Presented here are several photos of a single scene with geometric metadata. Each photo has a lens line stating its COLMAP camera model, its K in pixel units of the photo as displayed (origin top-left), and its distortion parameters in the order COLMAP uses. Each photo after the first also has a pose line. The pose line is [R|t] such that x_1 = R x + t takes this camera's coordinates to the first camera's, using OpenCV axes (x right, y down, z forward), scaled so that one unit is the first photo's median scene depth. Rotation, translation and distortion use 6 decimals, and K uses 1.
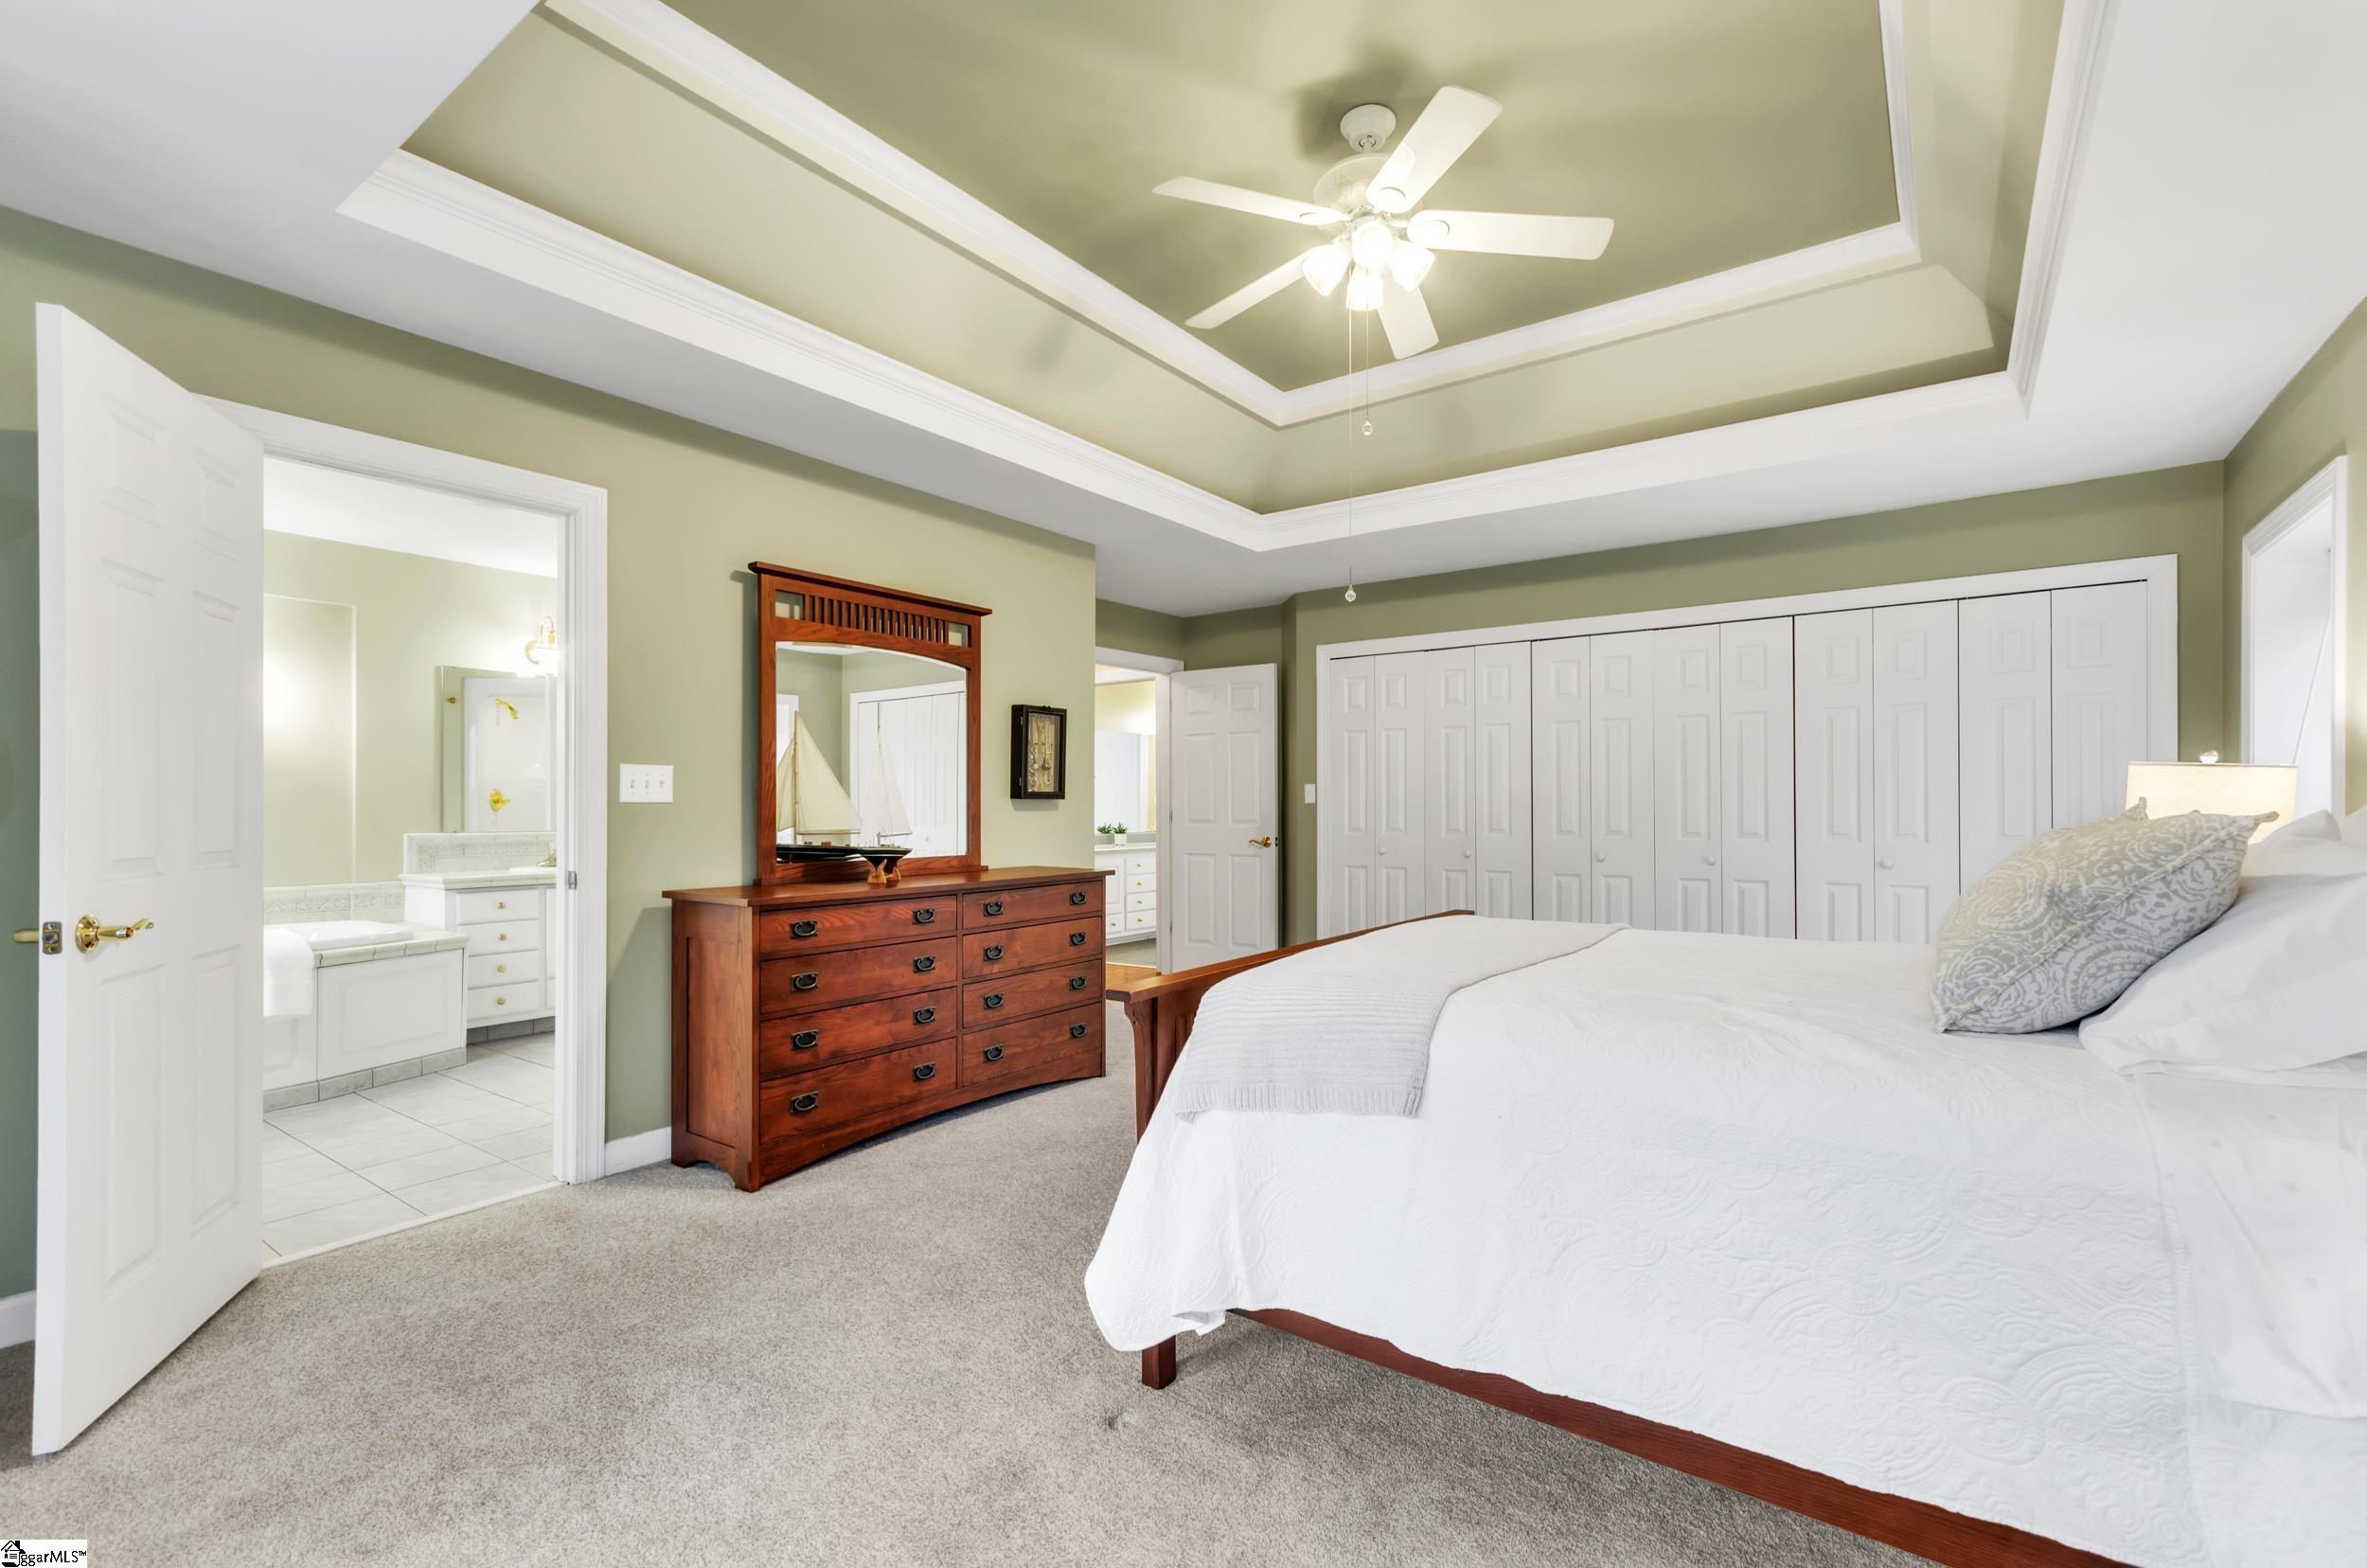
lens RADIAL K [[1045.2, 0, 1194.7], [0, 1045.2, 800.1], [0, 0, 1]] dist [0.010762, -0.000249]
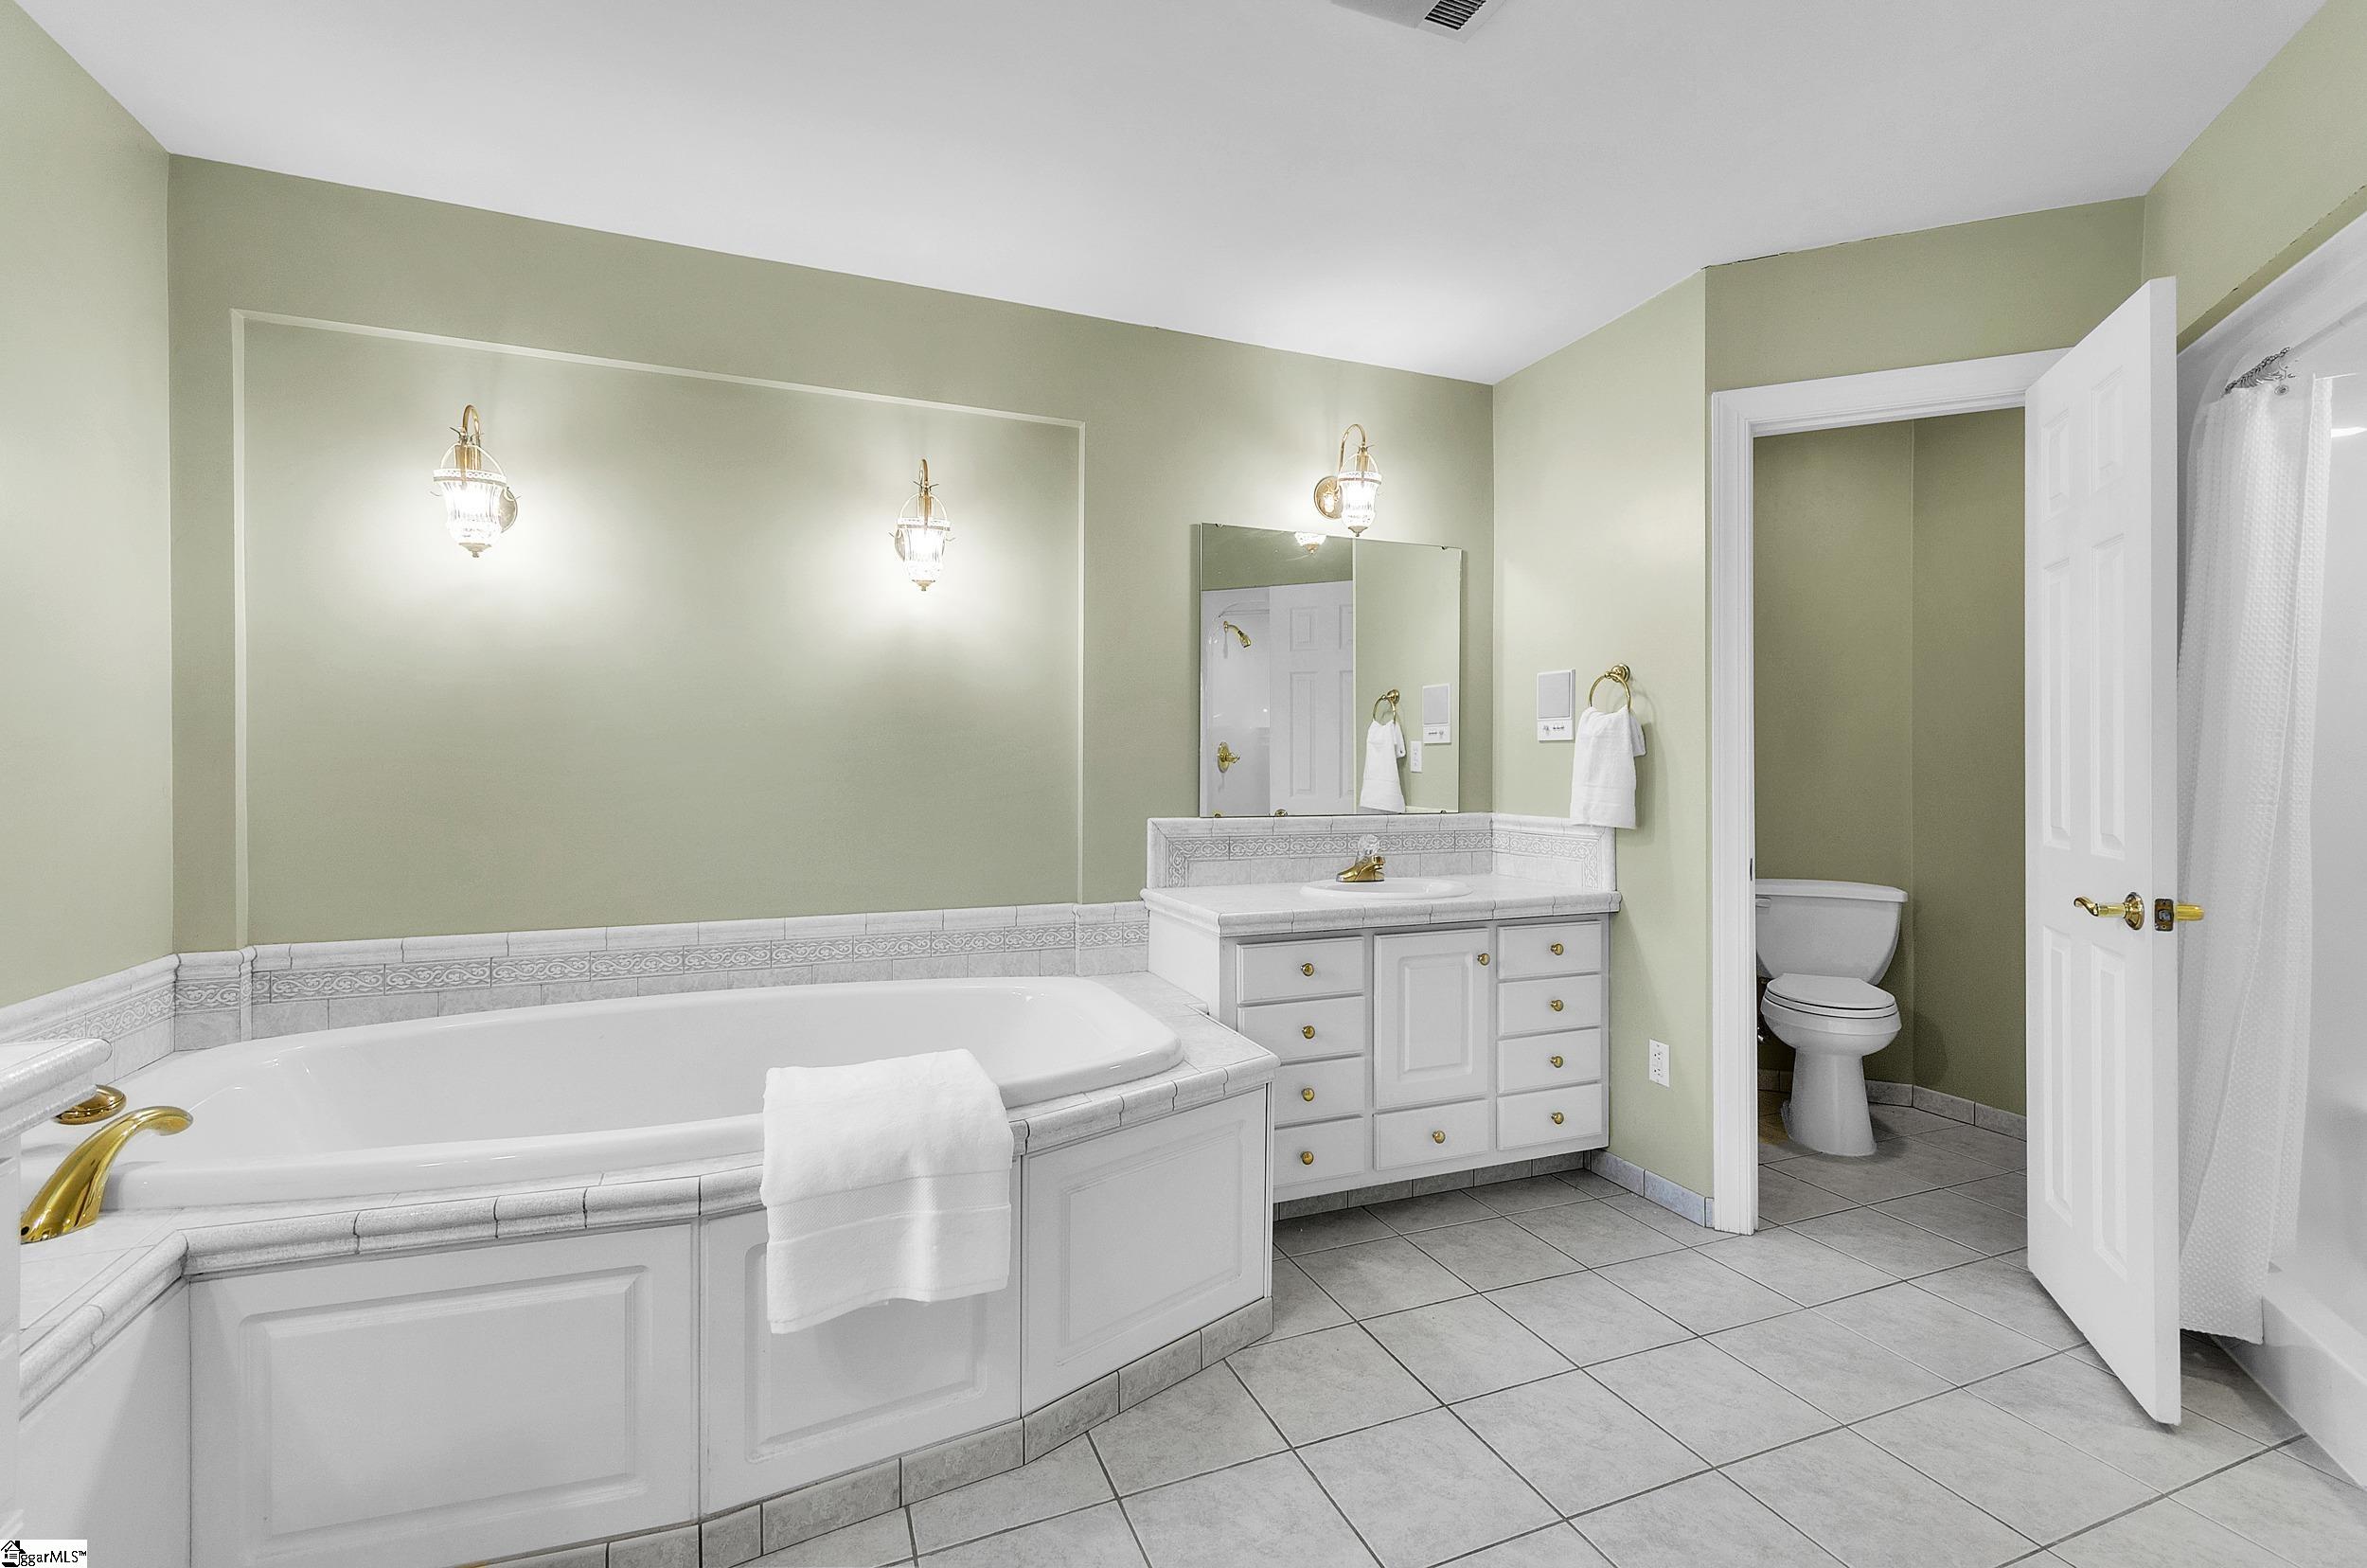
lens RADIAL K [[1045.2, 0, 1181.9], [0, 1045.2, 773.7], [0, 0, 1]] dist [0.010762, -0.000249]
pose [[0.843502, 0.011929, -0.536993, -0.439721], [-0.001694, 0.999807, 0.019548, -0.003747], [0.537123, -0.015579, 0.843360, 0.541188]]
